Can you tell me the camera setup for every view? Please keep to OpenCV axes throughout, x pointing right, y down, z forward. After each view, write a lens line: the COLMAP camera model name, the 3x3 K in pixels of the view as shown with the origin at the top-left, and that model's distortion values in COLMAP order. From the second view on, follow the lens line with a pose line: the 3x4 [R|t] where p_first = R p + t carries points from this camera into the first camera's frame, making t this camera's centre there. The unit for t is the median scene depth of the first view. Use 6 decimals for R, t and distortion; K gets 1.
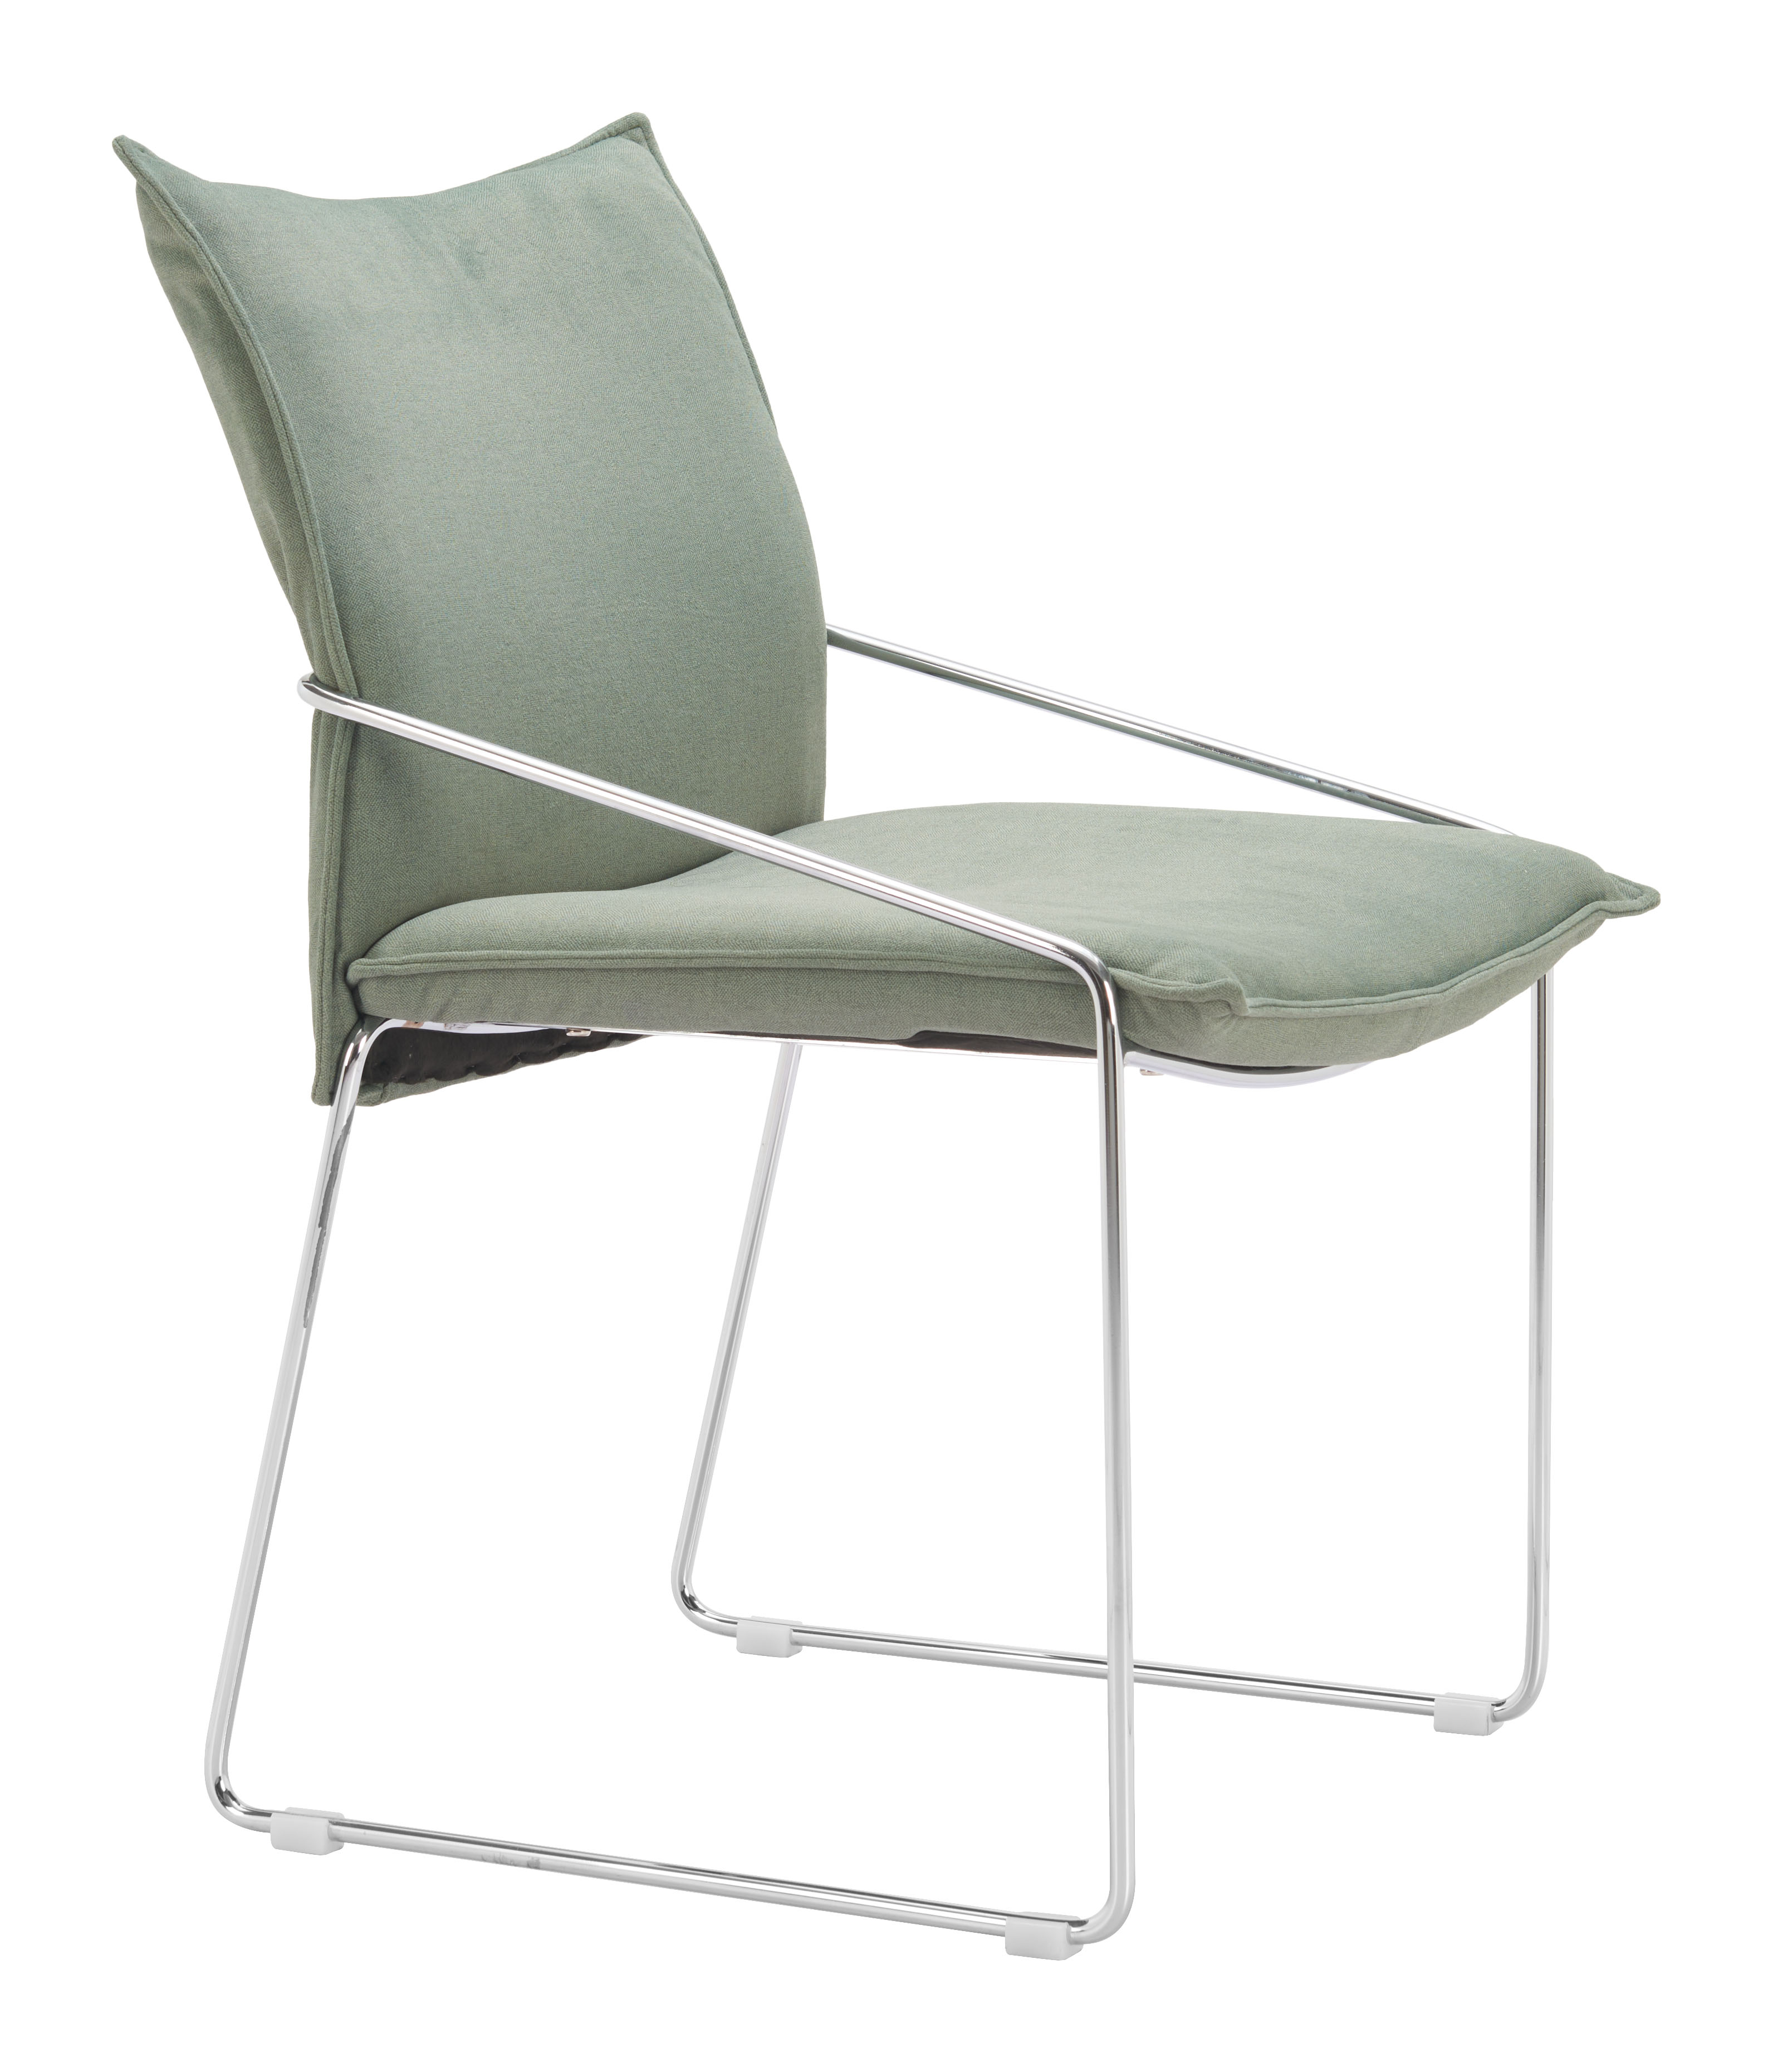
lens RADIAL K [[4702.3, 0, 886.5], [0, 4702.3, 1036.0], [0, 0, 1]] dist [0.082674, 0.303201]
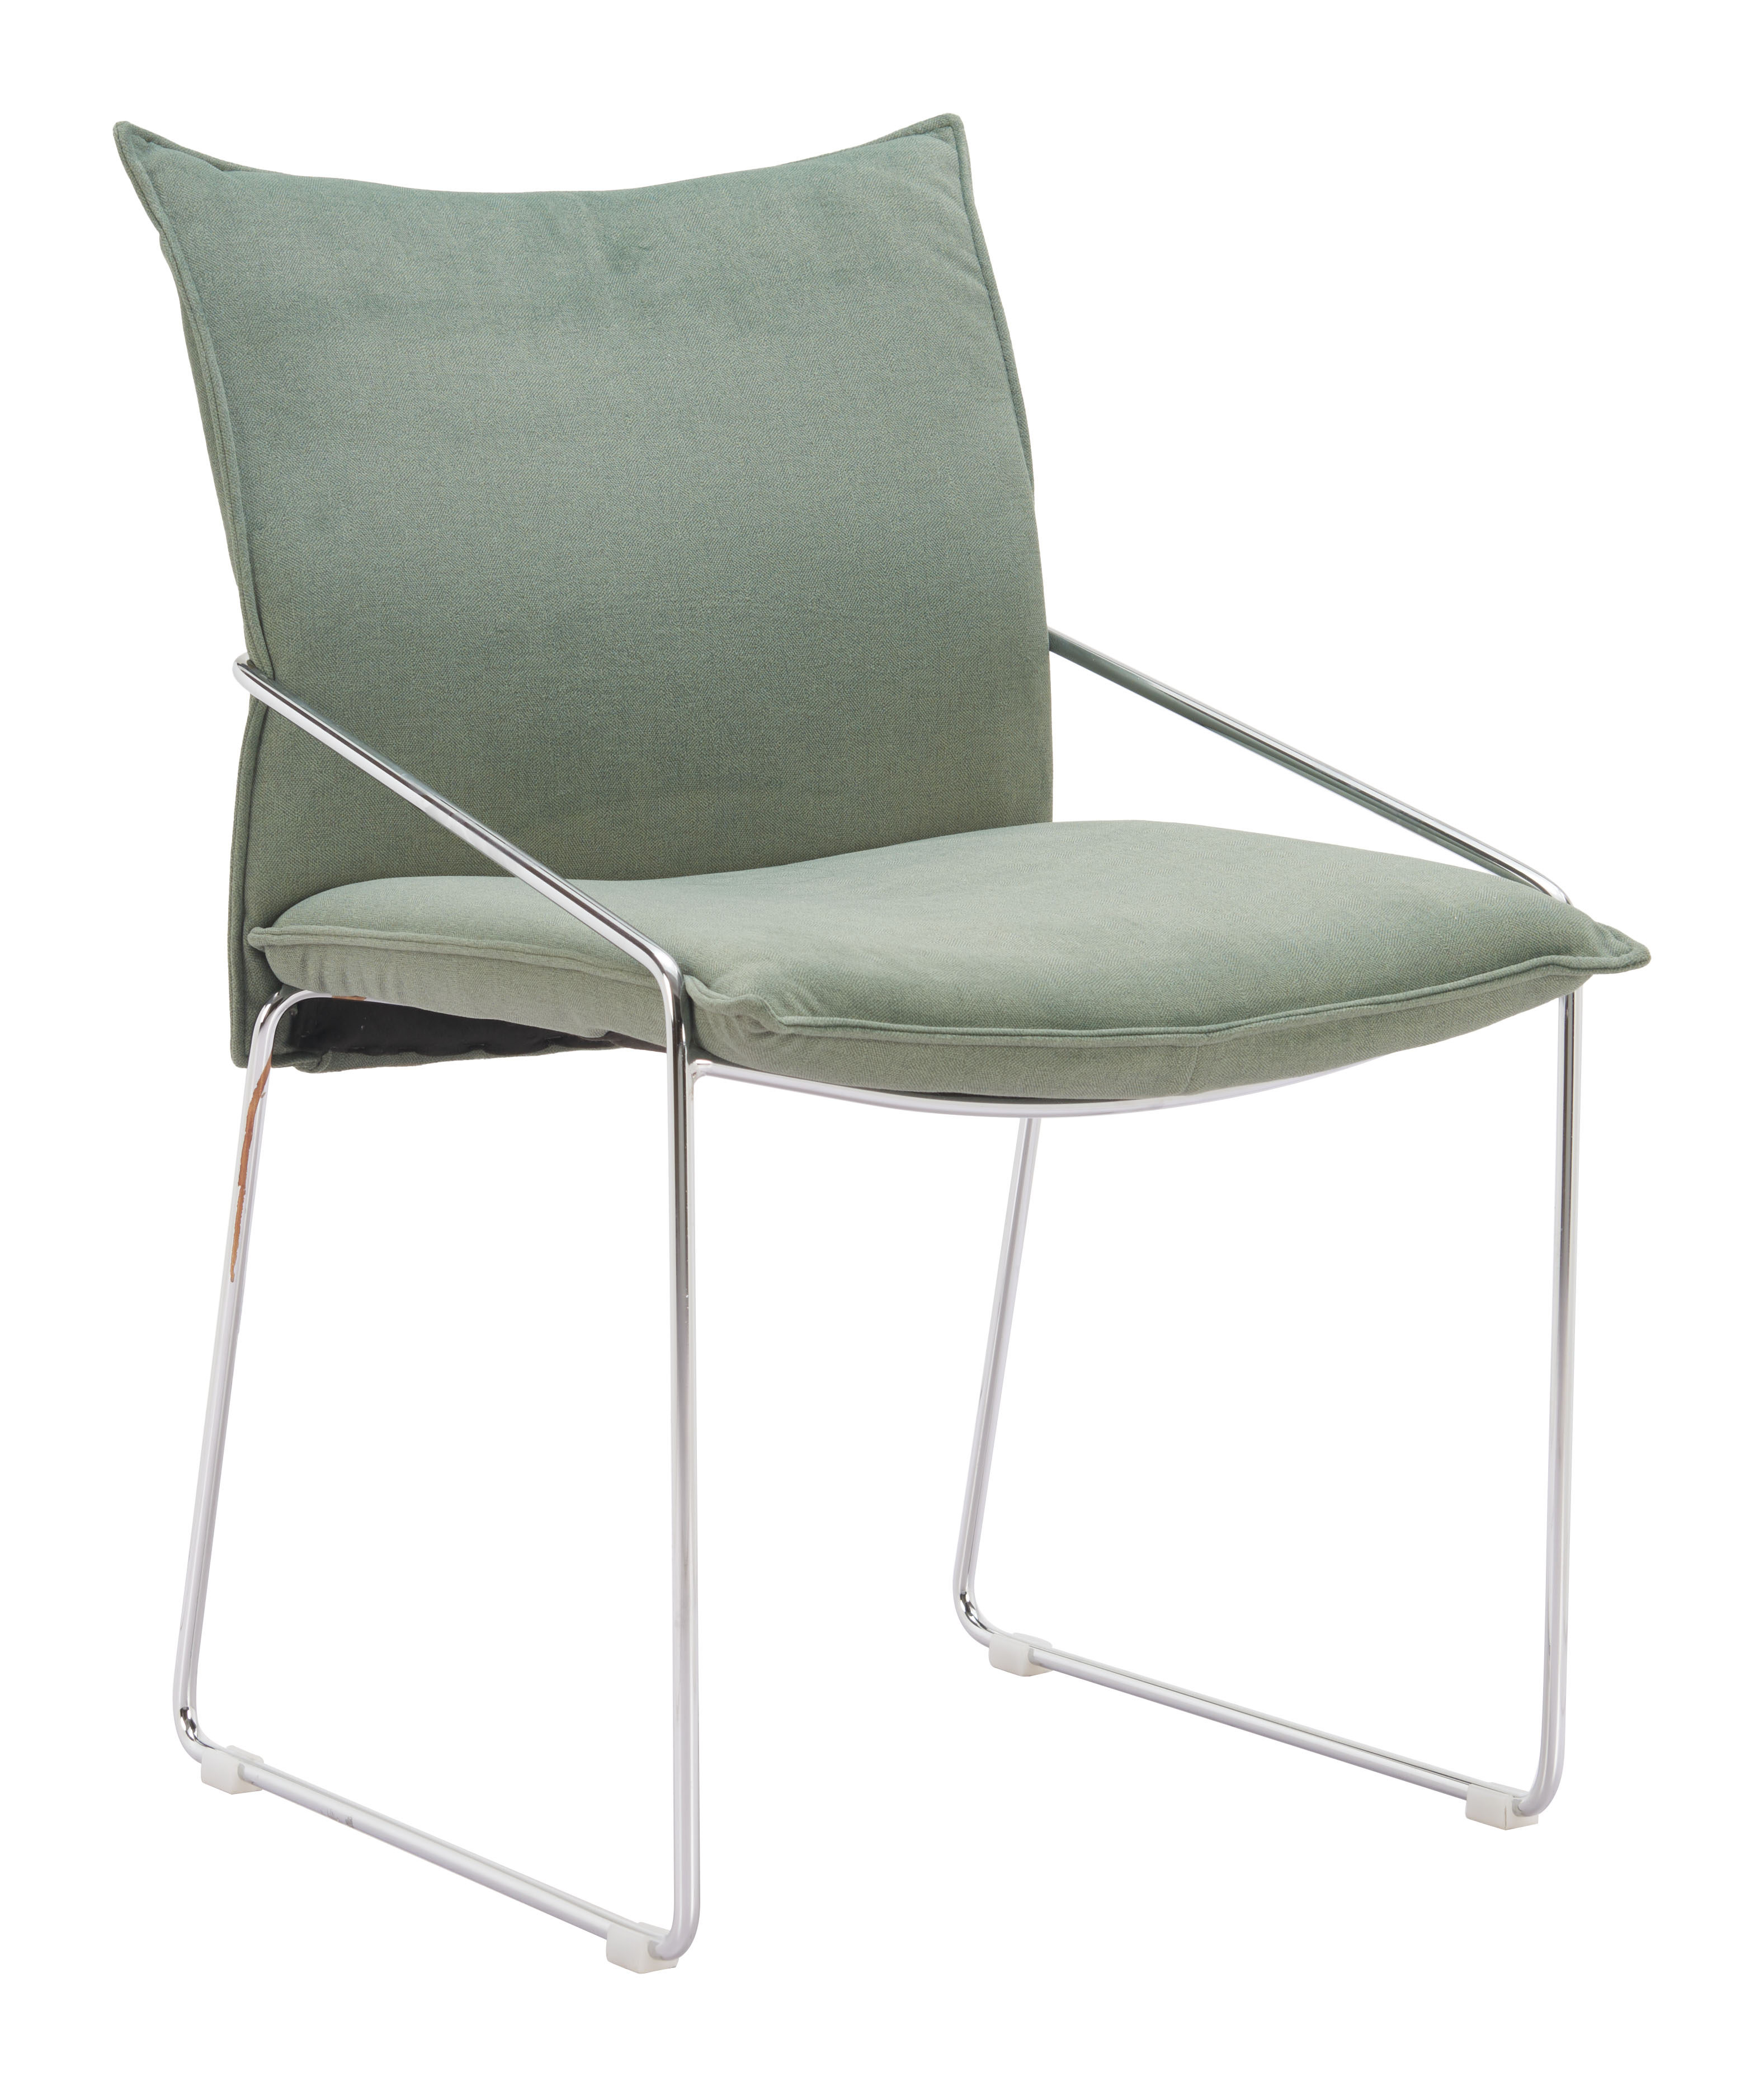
lens RADIAL K [[4744.5, 0, 882.0], [0, 4744.5, 1043.0], [0, 0, 1]] dist [0.097227, 1.048162]
pose [[0.944004, 0.072634, -0.321841, 0.339787], [-0.072801, 0.997280, 0.011535, -0.012478], [0.321803, 0.012542, 0.946724, 0.055361]]
